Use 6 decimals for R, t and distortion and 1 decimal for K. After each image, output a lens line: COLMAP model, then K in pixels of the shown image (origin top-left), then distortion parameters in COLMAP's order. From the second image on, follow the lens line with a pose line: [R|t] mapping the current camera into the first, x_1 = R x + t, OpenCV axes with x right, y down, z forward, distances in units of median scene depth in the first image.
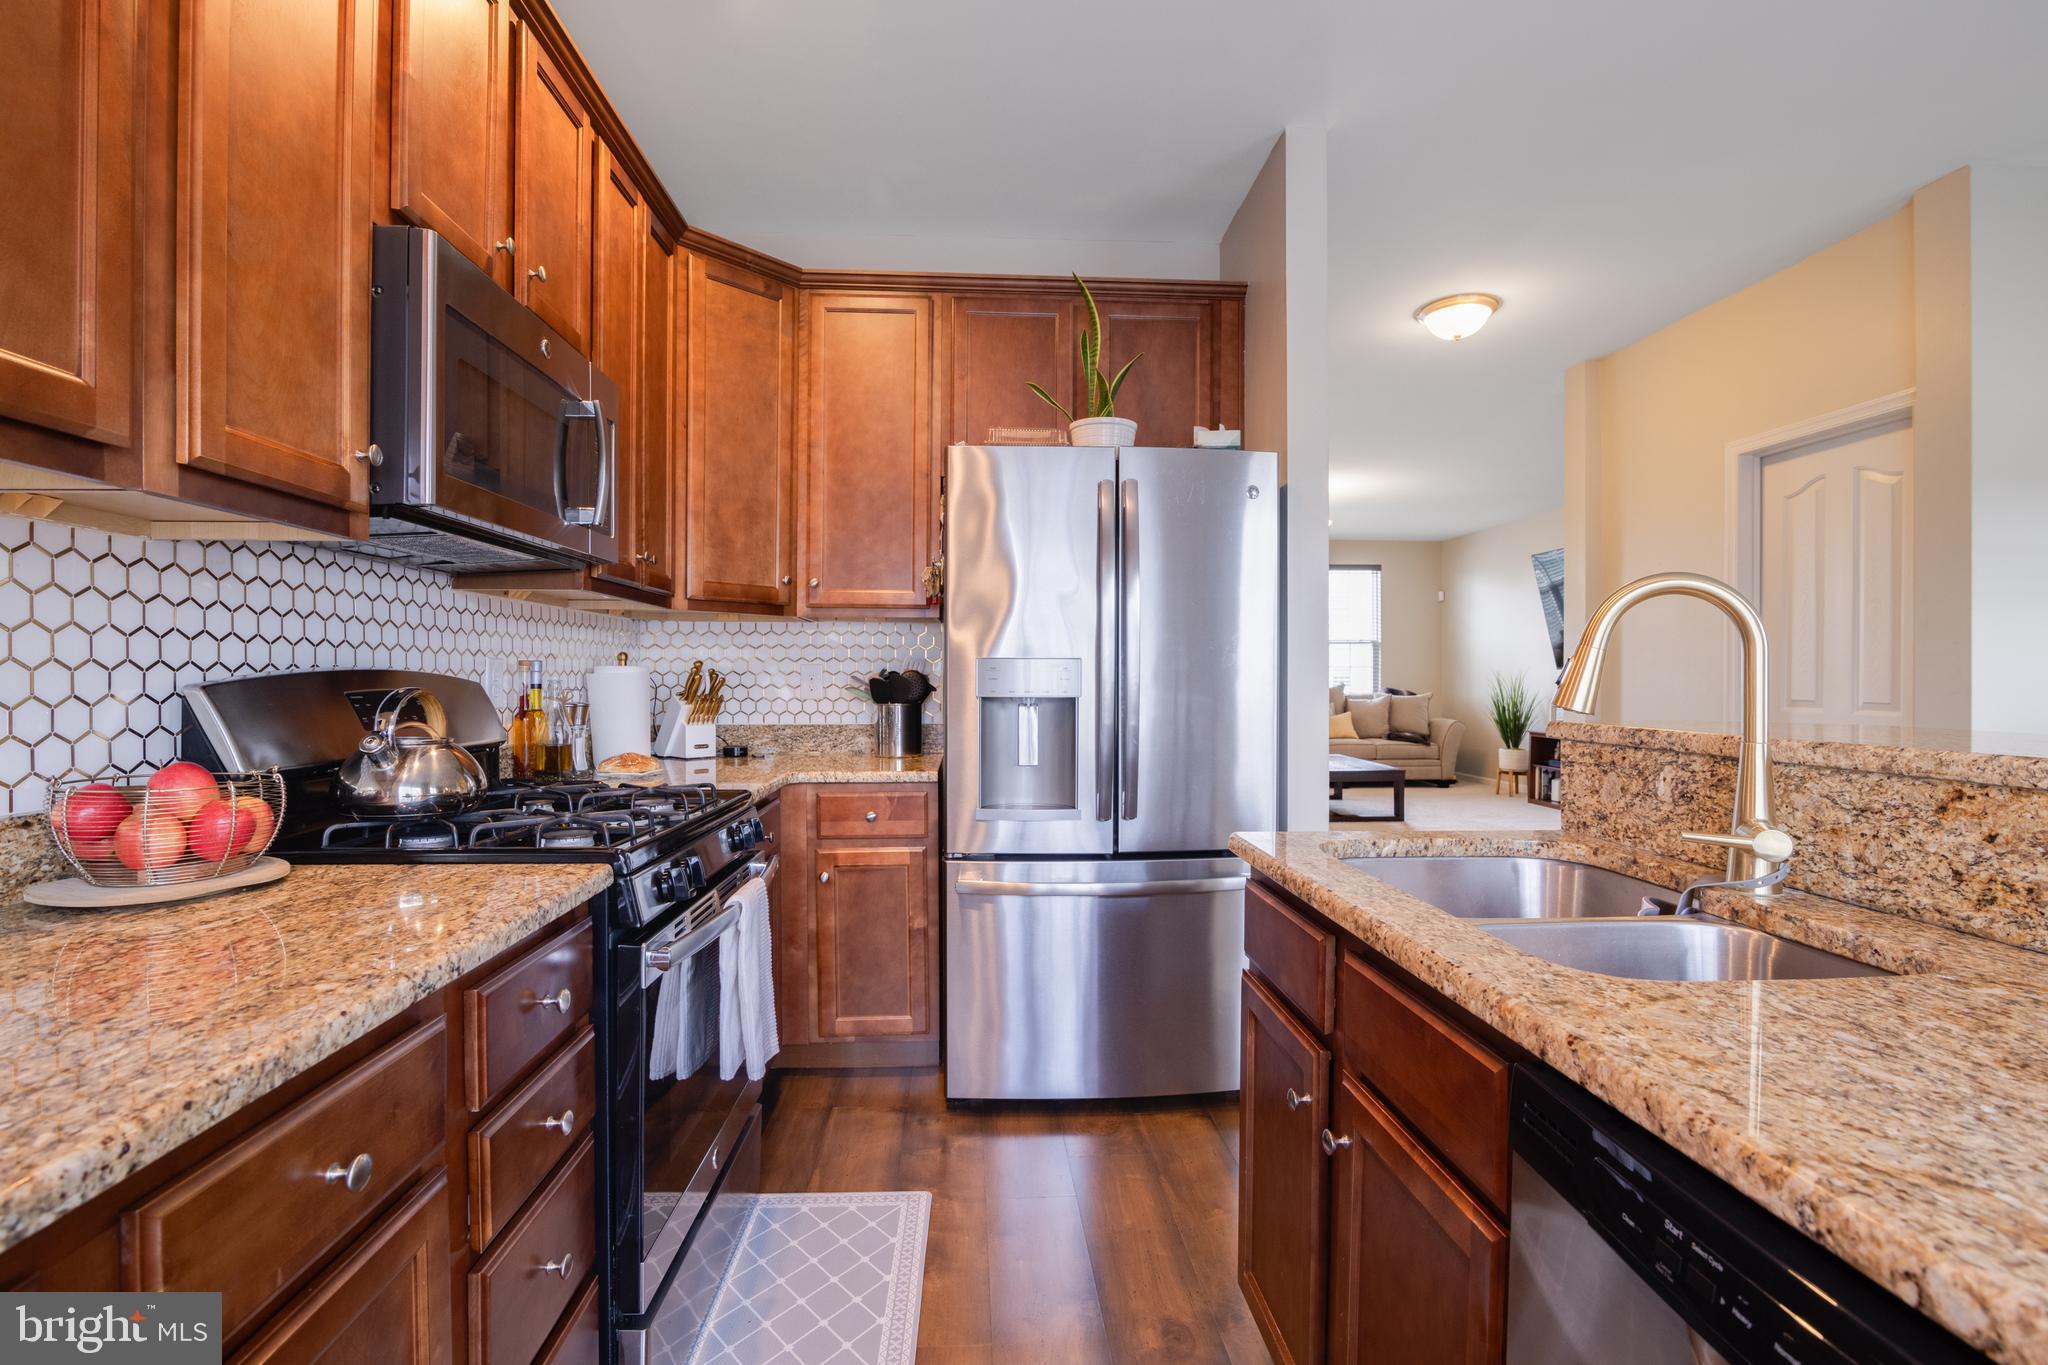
lens RADIAL K [[954.0, 0, 1005.3], [0, 954.0, 678.4], [0, 0, 1]] dist [-0.030784, 0.002316]
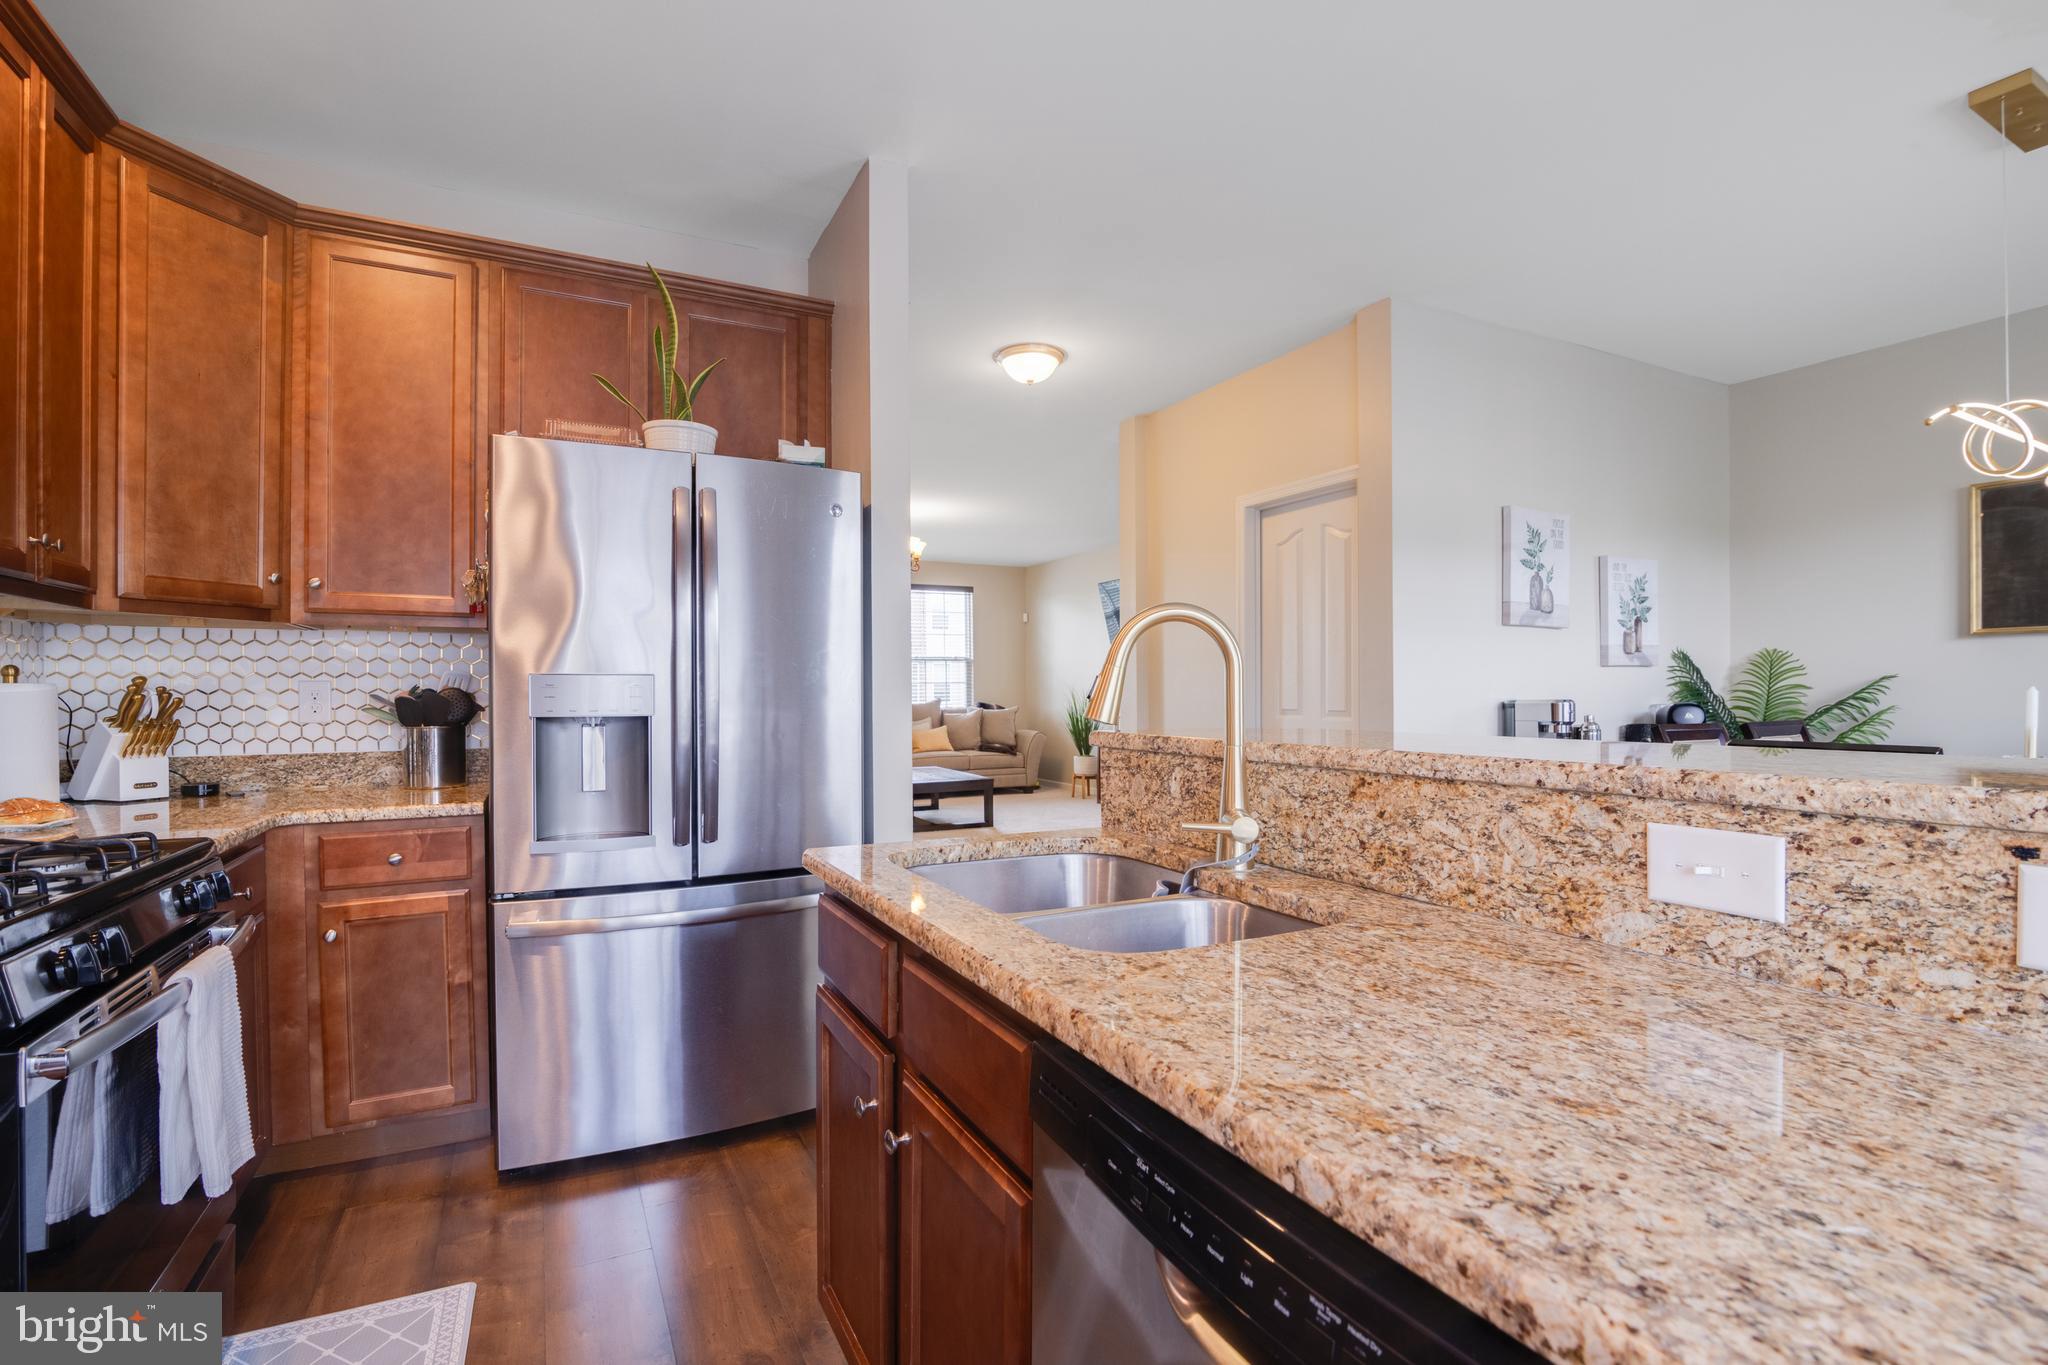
lens RADIAL K [[955.4, 0, 1030.7], [0, 955.4, 692.6], [0, 0, 1]] dist [-0.028541, 0.001358]
pose [[0.908314, -0.005150, 0.418258, 0.028381], [0.005955, 0.999982, -0.000619, -0.000416], [-0.418248, 0.003053, 0.908328, -0.006878]]
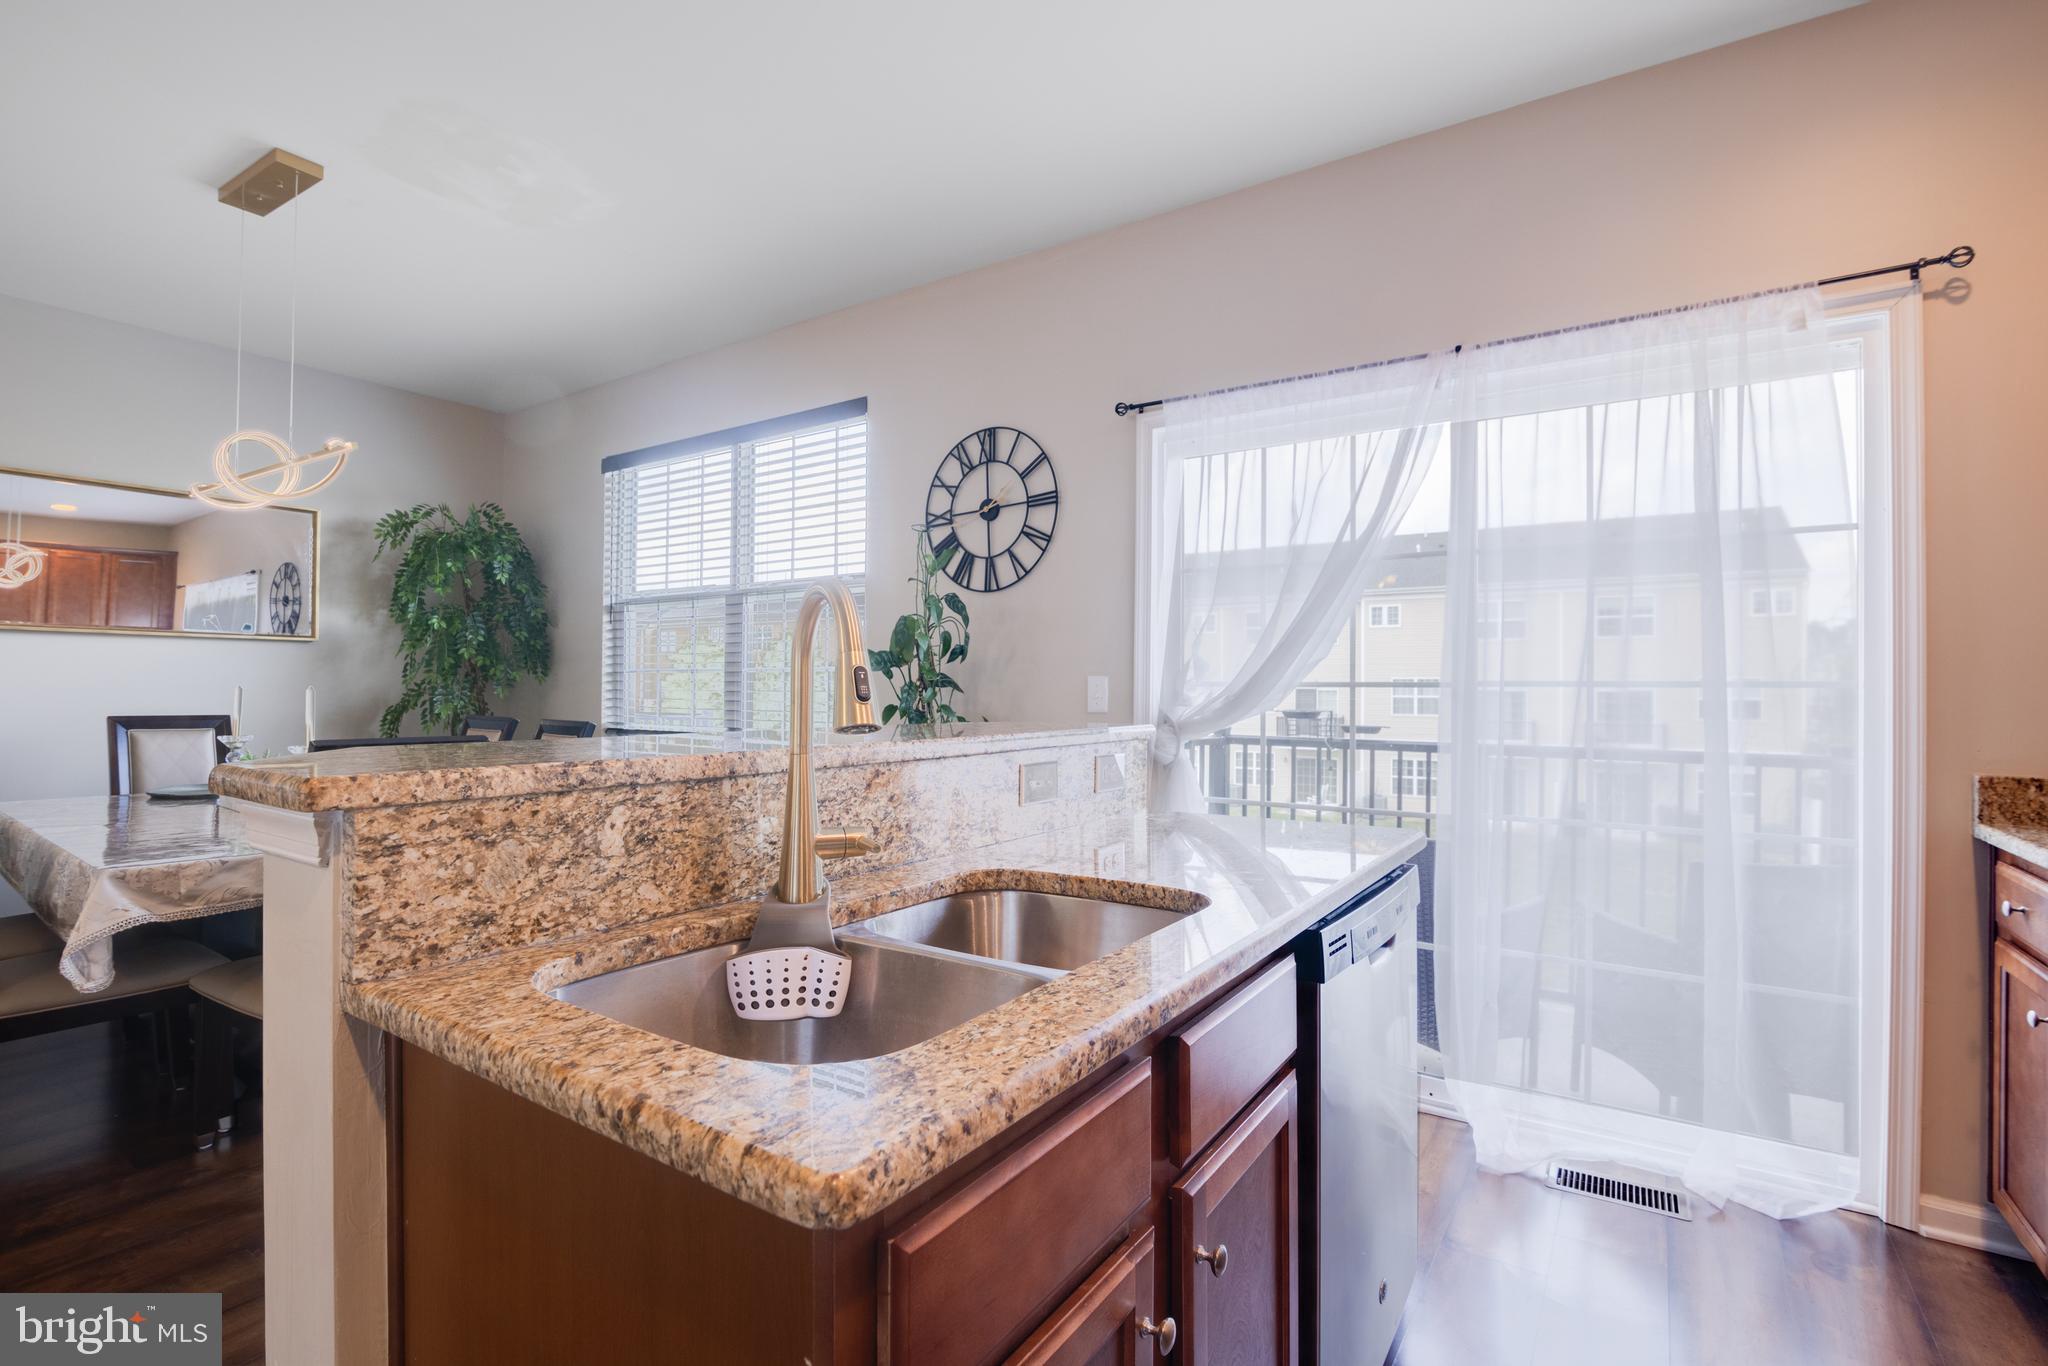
lens RADIAL K [[958.3, 0, 1006.5], [0, 958.3, 687.6], [0, 0, 1]] dist [-0.000575, 0.000055]
pose [[-0.800671, -0.001423, 0.599102, -0.001988], [-0.003224, 0.999993, -0.001933, -0.001338], [-0.599096, -0.003480, -0.800670, 1.056345]]
